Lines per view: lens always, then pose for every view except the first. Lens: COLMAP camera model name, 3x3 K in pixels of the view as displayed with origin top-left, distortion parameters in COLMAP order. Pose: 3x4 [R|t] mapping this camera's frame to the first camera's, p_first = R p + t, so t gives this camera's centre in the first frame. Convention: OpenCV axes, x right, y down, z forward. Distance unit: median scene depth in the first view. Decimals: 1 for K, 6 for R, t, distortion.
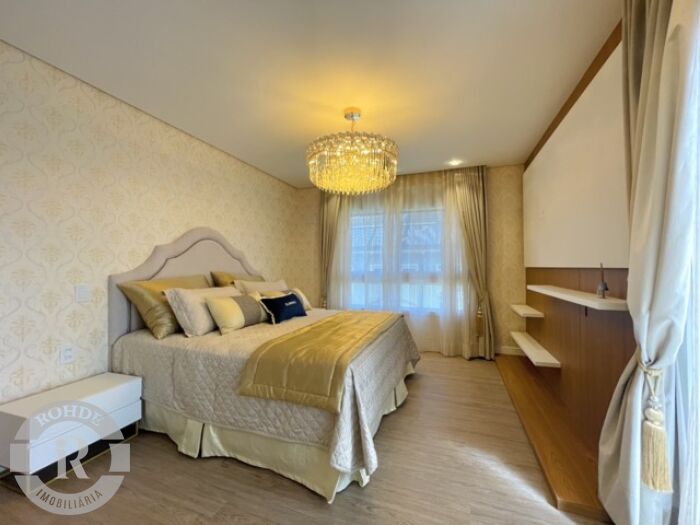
lens RADIAL K [[281.5, 0, 349.1], [0, 281.5, 263.2], [0, 0, 1]] dist [-0.002786, -0.000080]
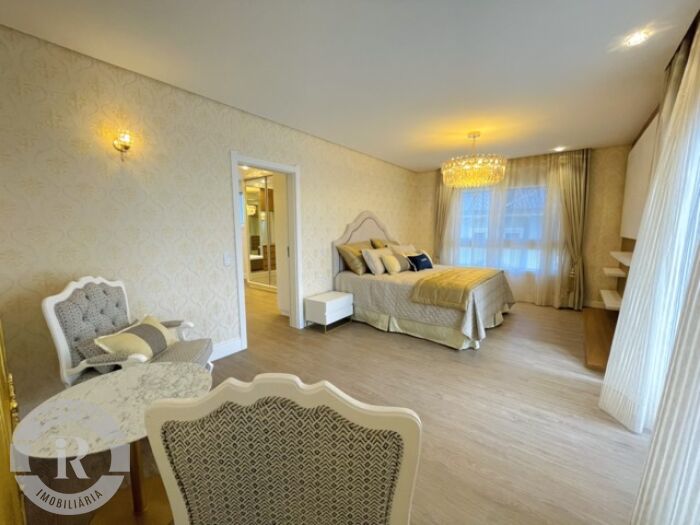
lens RADIAL K [[281.5, 0, 351.0], [0, 281.5, 263.8], [0, 0, 1]] dist [-0.002786, -0.000080]
pose [[0.952679, 0.034966, -0.301961, -0.113896], [0.005778, 0.991100, 0.132996, -0.043155], [0.303924, -0.128447, 0.943998, -0.572789]]
